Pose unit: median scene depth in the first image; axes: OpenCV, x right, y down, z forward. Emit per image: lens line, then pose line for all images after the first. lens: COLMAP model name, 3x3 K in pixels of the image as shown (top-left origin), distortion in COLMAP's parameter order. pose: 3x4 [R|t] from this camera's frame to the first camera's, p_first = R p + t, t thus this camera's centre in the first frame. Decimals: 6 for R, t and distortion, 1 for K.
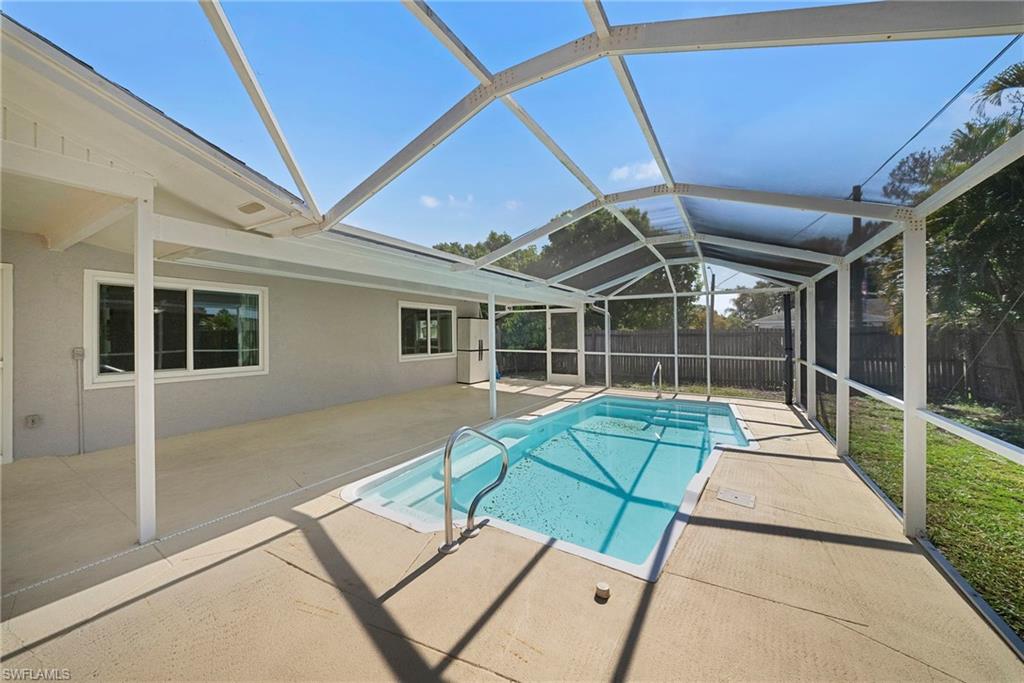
lens RADIAL K [[359.8, 0, 516.6], [0, 359.8, 334.9], [0, 0, 1]] dist [0.002482, -0.004203]
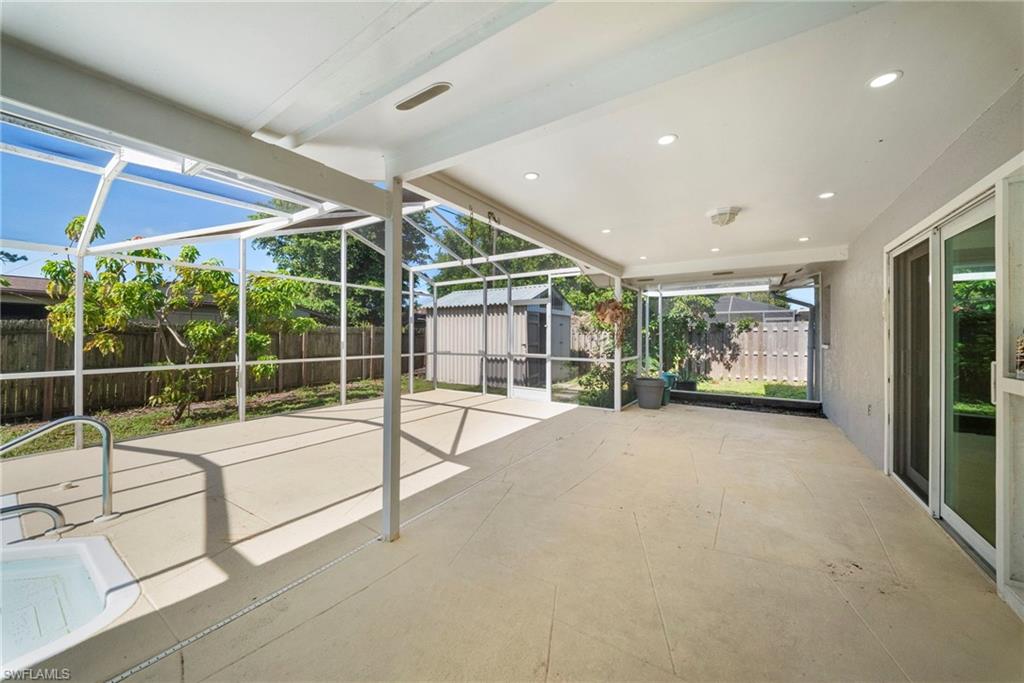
lens RADIAL K [[359.8, 0, 514.4], [0, 359.8, 335.5], [0, 0, 1]] dist [0.002482, -0.004203]
pose [[-0.998859, -0.001480, 0.047727, -0.389624], [-0.001220, 0.999984, 0.005477, 0.007919], [-0.047735, 0.005413, -0.998845, 0.536911]]
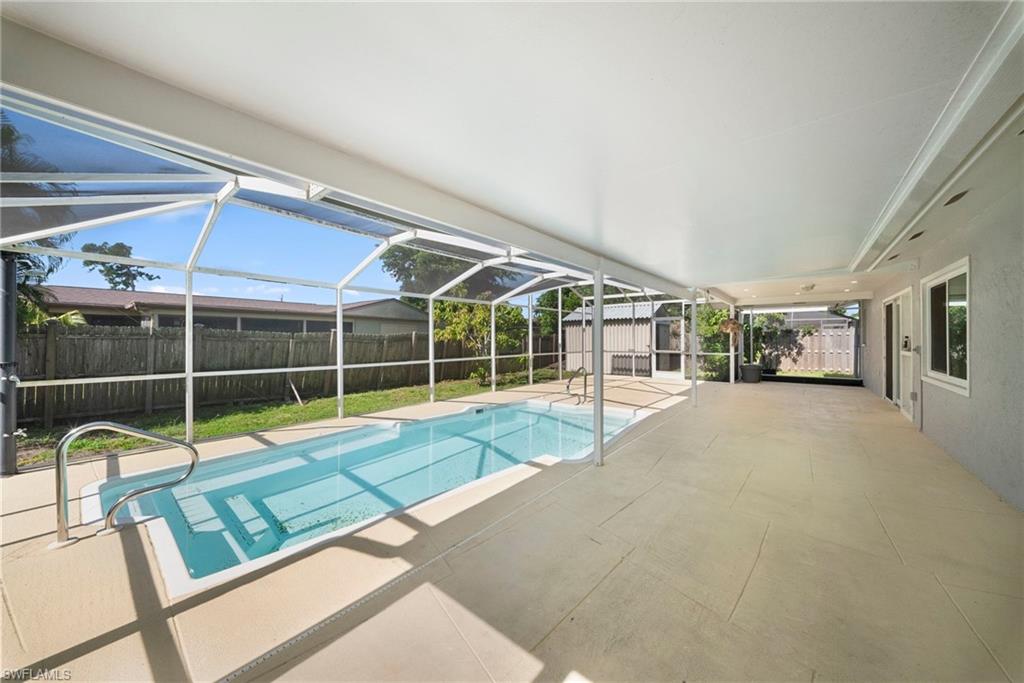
lens RADIAL K [[359.8, 0, 513.8], [0, 359.8, 339.8], [0, 0, 1]] dist [0.002482, -0.004203]
pose [[-0.989891, 0.004151, 0.141768, -0.005731], [0.005278, 0.999957, 0.007573, 0.001162], [-0.141730, 0.008245, -0.989871, 1.118174]]
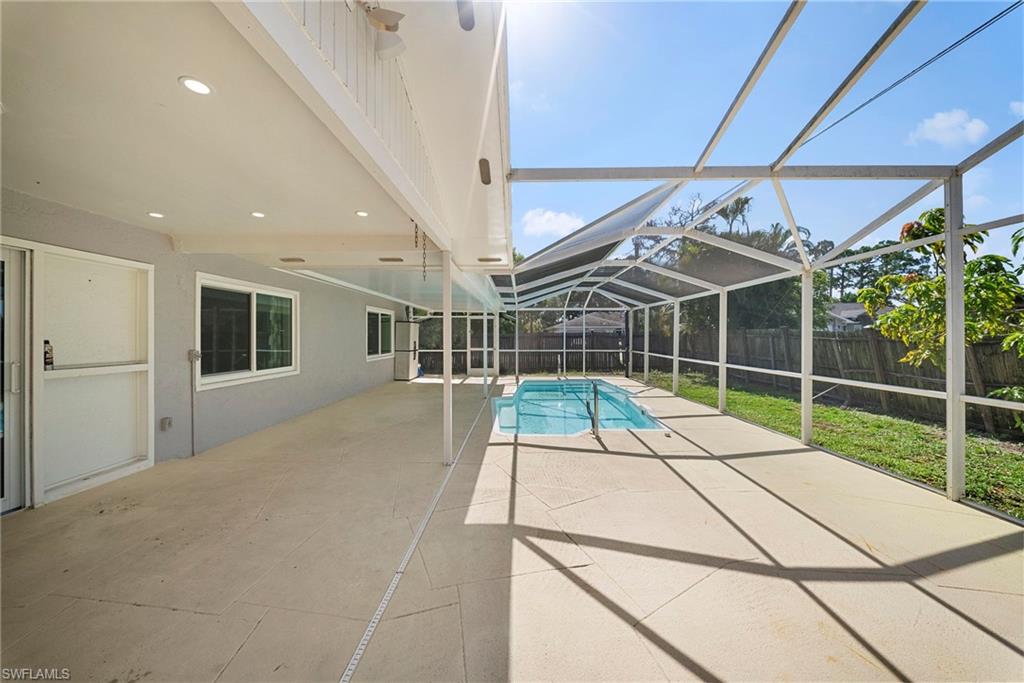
lens RADIAL K [[359.8, 0, 513.6], [0, 359.8, 336.9], [0, 0, 1]] dist [0.002482, -0.004203]
pose [[0.867603, -0.003488, 0.497246, -0.435202], [0.004814, 0.999987, -0.001384, 0.003058], [-0.497234, 0.003595, 0.867609, -0.149513]]
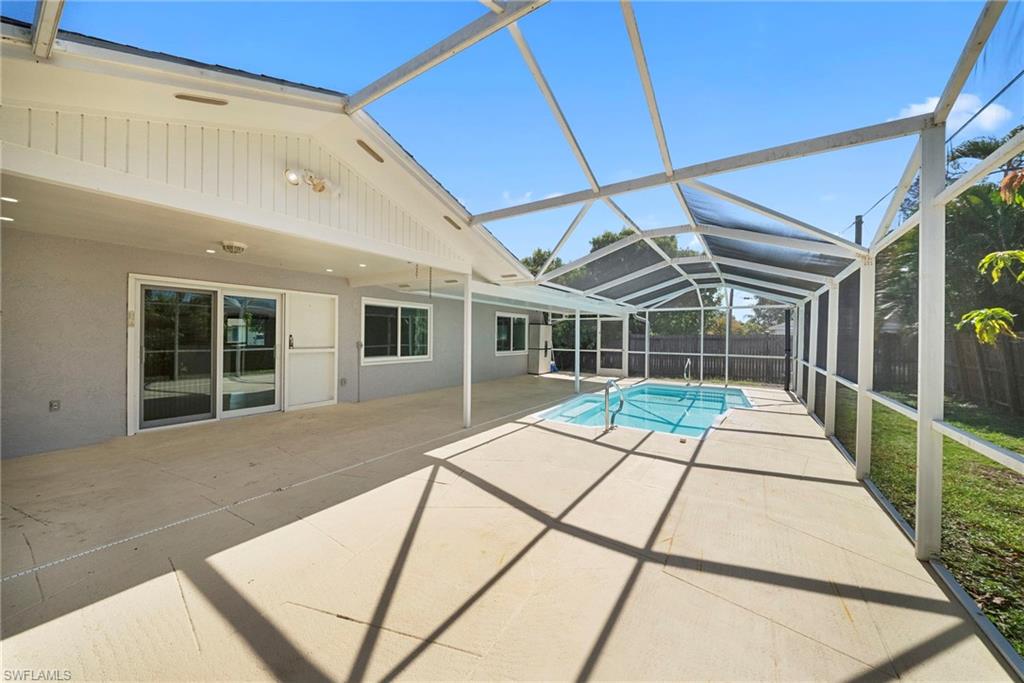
lens RADIAL K [[359.8, 0, 510.2], [0, 359.8, 343.8], [0, 0, 1]] dist [0.002482, -0.004203]
pose [[0.998692, 0.012197, -0.049660, -0.183027], [-0.011407, 0.999804, 0.016164, 0.004538], [0.049848, -0.015577, 0.998635, -0.334838]]
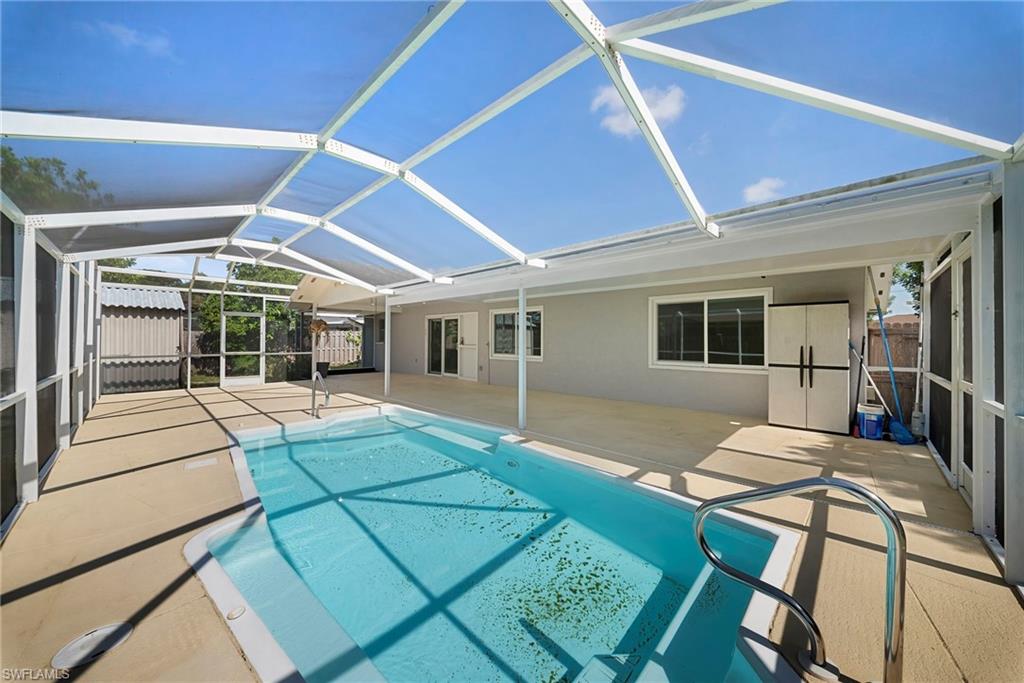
lens RADIAL K [[359.8, 0, 511.2], [0, 359.8, 339.5], [0, 0, 1]] dist [0.002482, -0.004203]
pose [[-0.219152, 0.002913, -0.975686, 0.540353], [-0.005891, 0.999973, 0.004309, 0.005361], [0.975673, 0.006692, -0.219129, 0.783372]]
